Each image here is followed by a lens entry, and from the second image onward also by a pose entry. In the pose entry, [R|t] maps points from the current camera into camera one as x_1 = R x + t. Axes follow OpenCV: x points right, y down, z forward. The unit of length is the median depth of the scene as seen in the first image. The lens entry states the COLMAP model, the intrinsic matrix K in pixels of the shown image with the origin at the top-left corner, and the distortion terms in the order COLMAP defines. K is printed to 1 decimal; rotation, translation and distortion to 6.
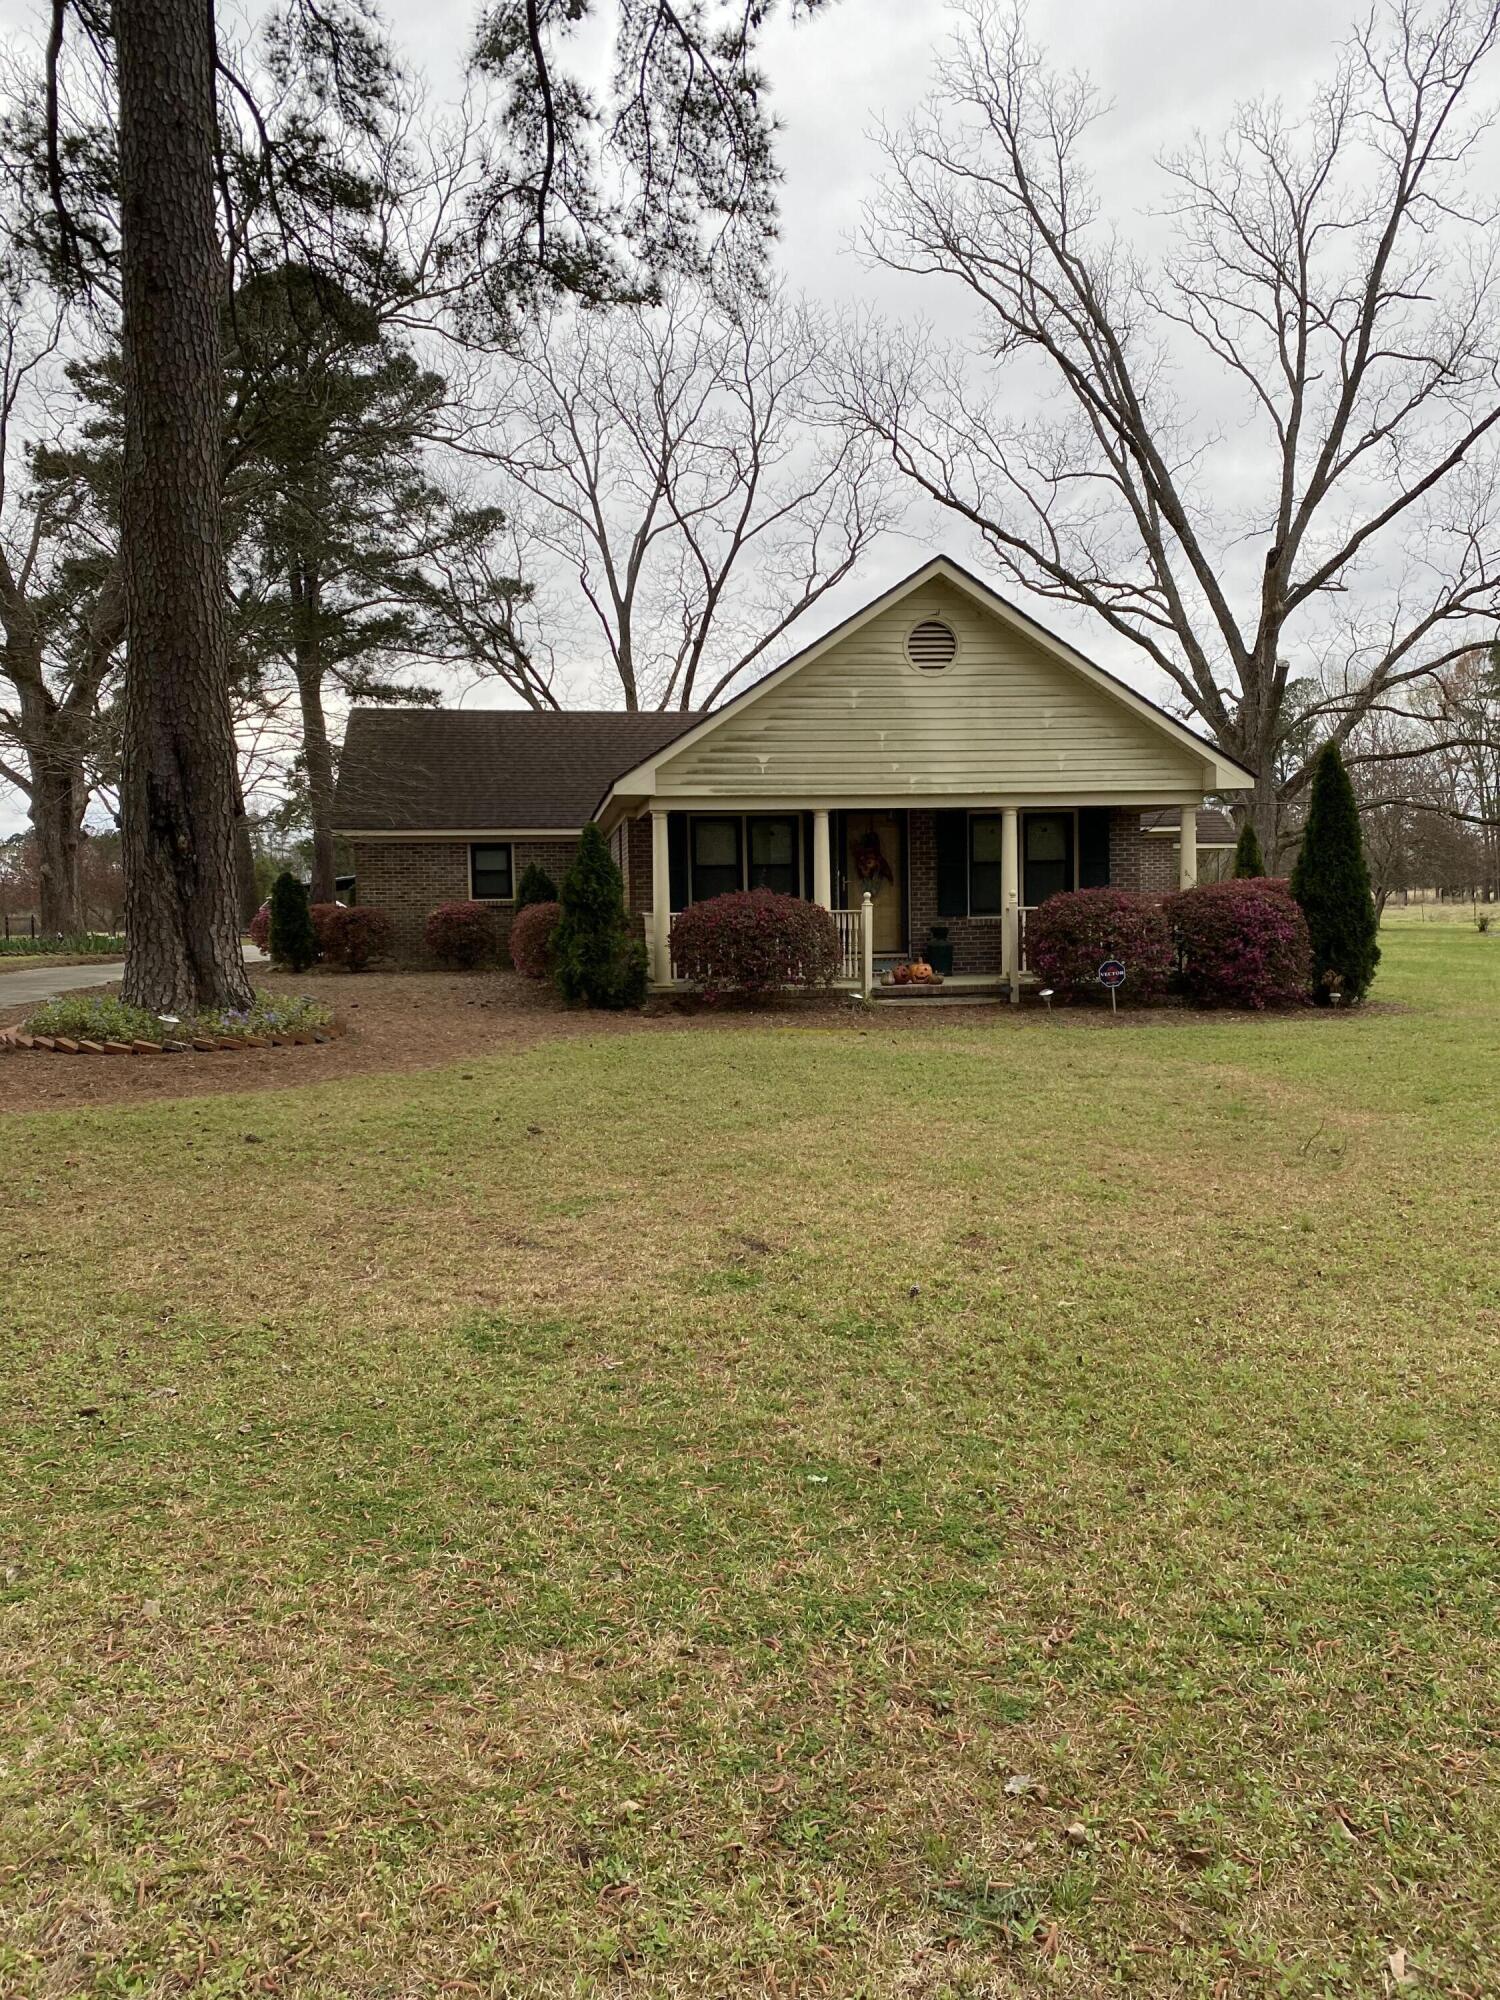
lens RADIAL K [[1478.9, 0, 750.0], [0, 1478.9, 1000.0], [0, 0, 1]] dist [0.006467, -0.001874]
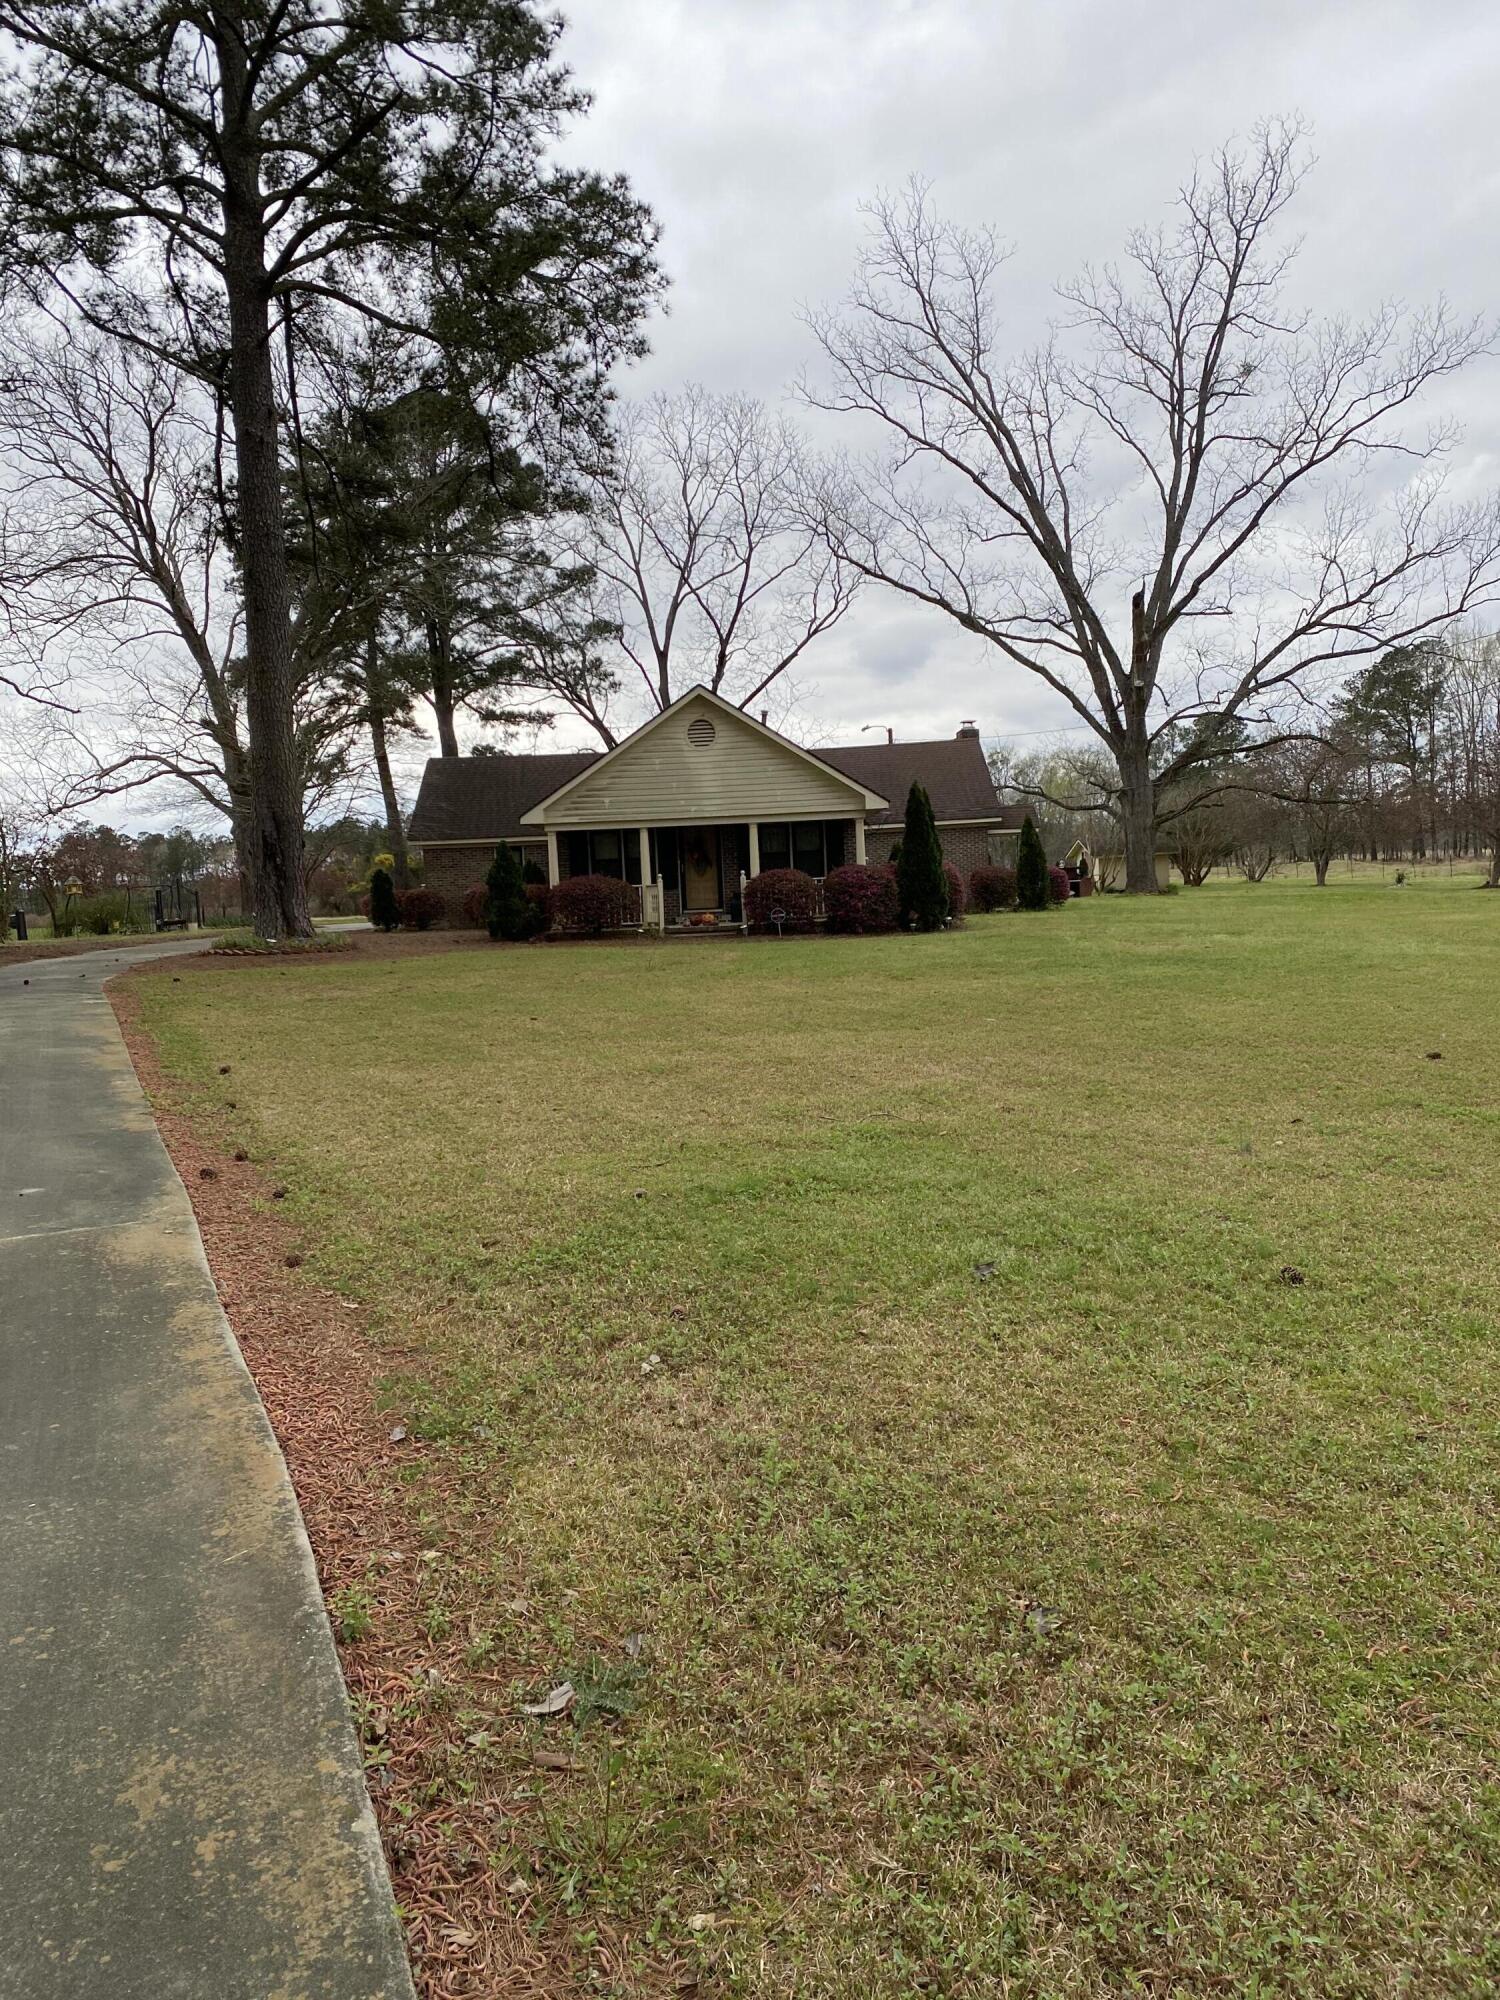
lens RADIAL K [[1462.8, 0, 750.0], [0, 1462.8, 1000.0], [0, 0, 1]] dist [0.066395, -0.103548]
pose [[0.991309, -0.016247, -0.130544, 0.163574], [0.018488, 0.999701, 0.015979, 0.021251], [0.130246, -0.018253, 0.991314, -0.297283]]
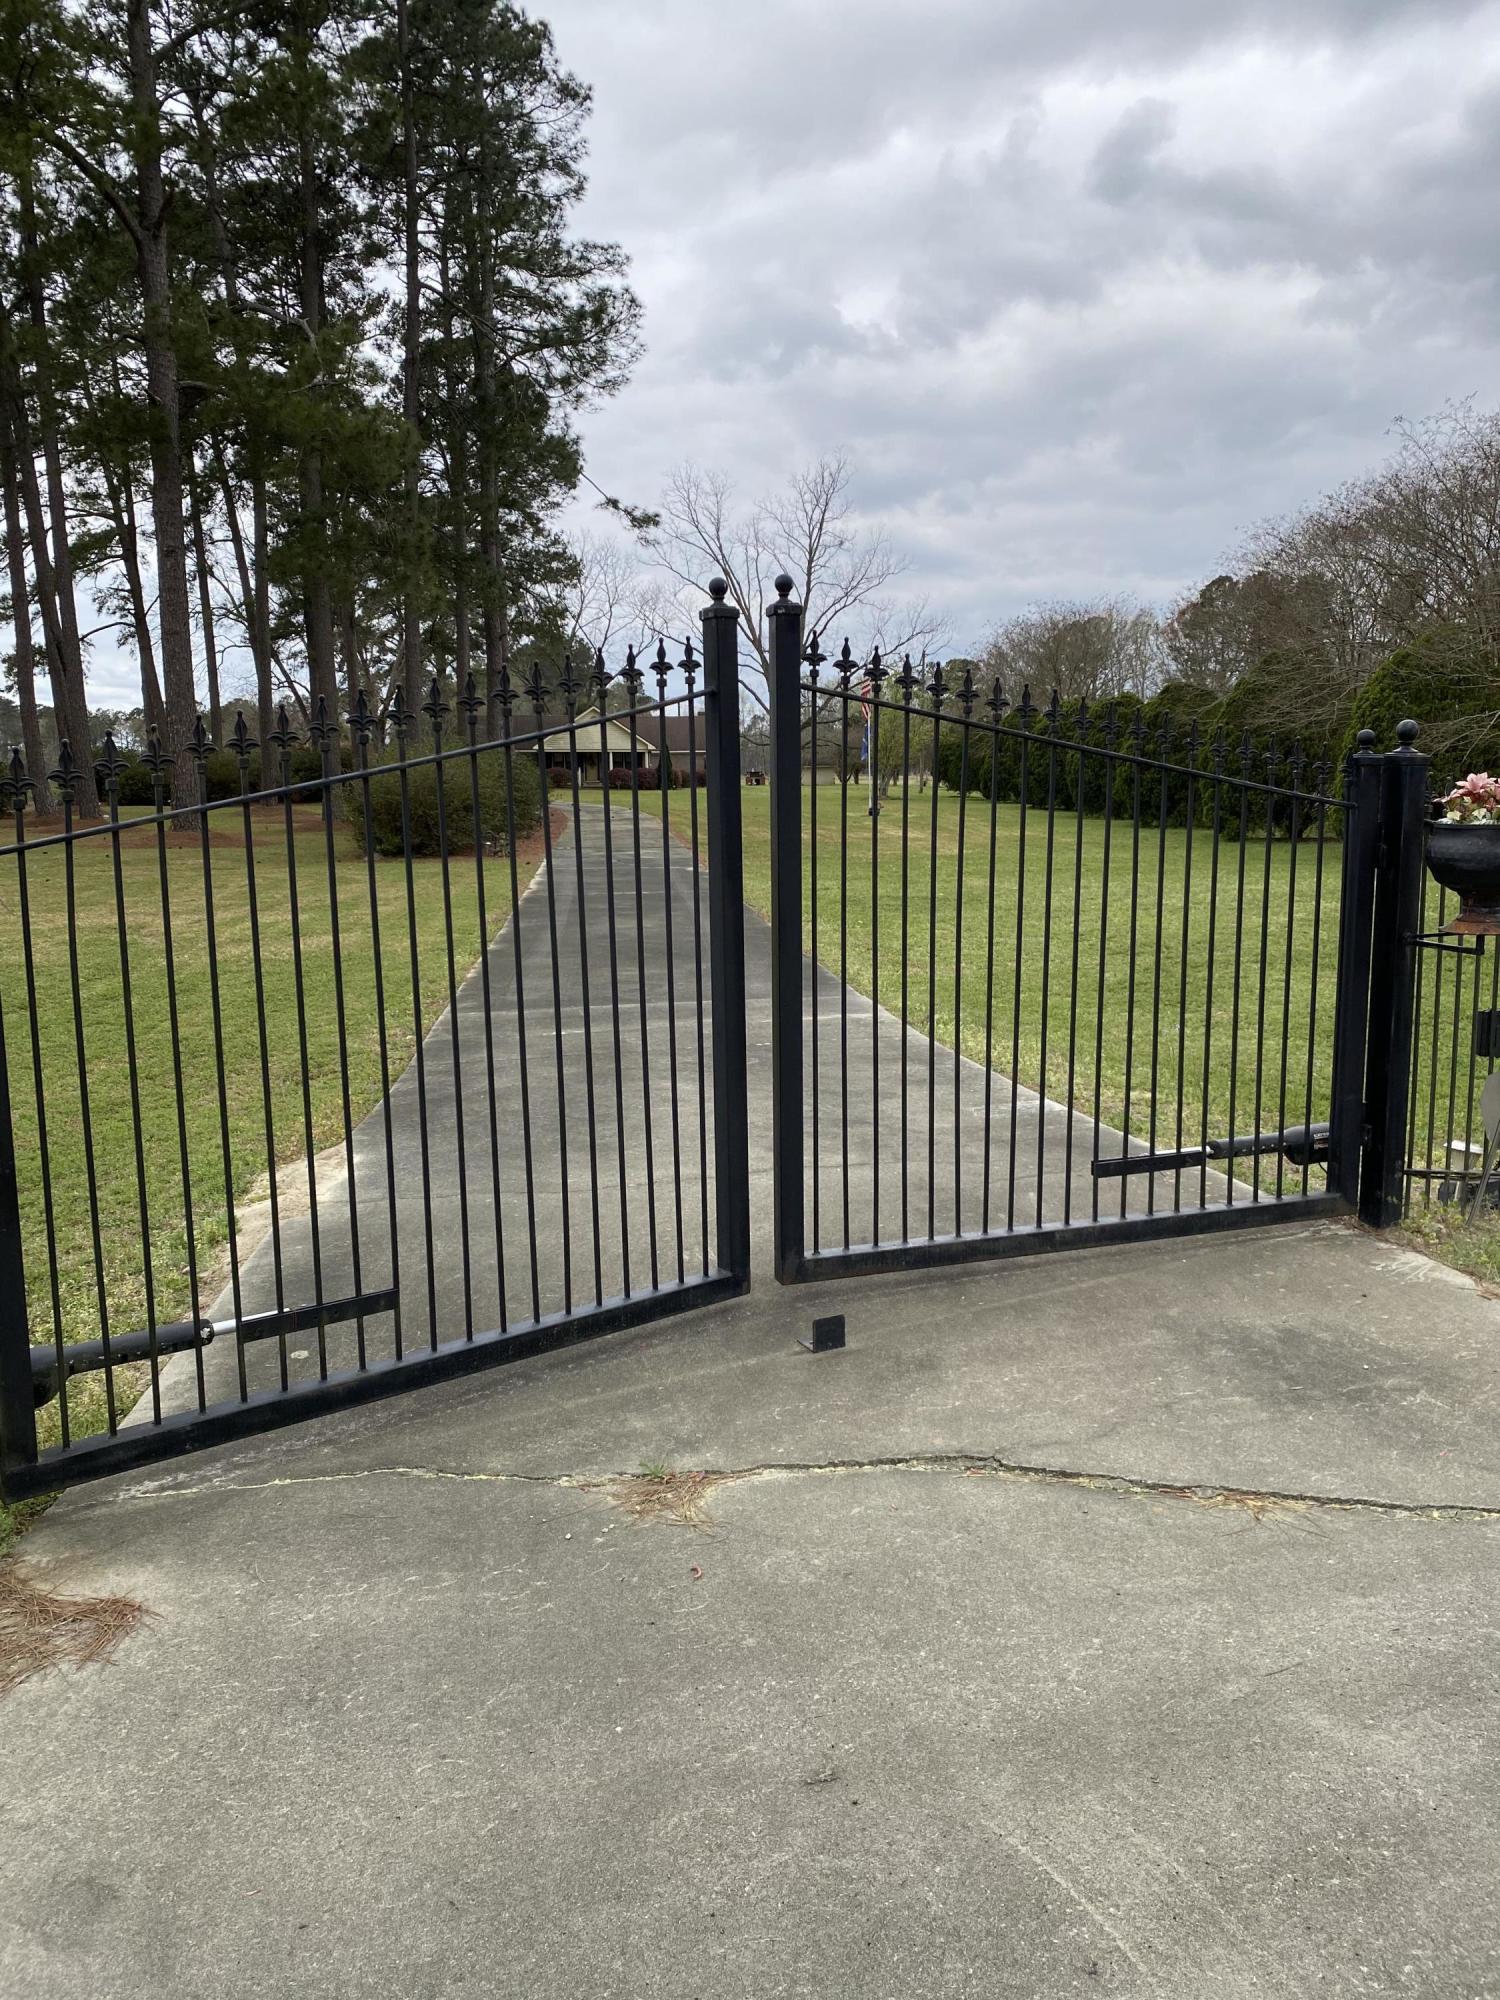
lens RADIAL K [[1462.8, 0, 750.0], [0, 1462.8, 1000.0], [0, 0, 1]] dist [0.066395, -0.103548]
pose [[0.999336, 0.014114, -0.033583, 0.355580], [-0.011051, 0.995907, 0.089704, 0.114541], [0.034712, -0.089274, 0.995402, -1.764490]]
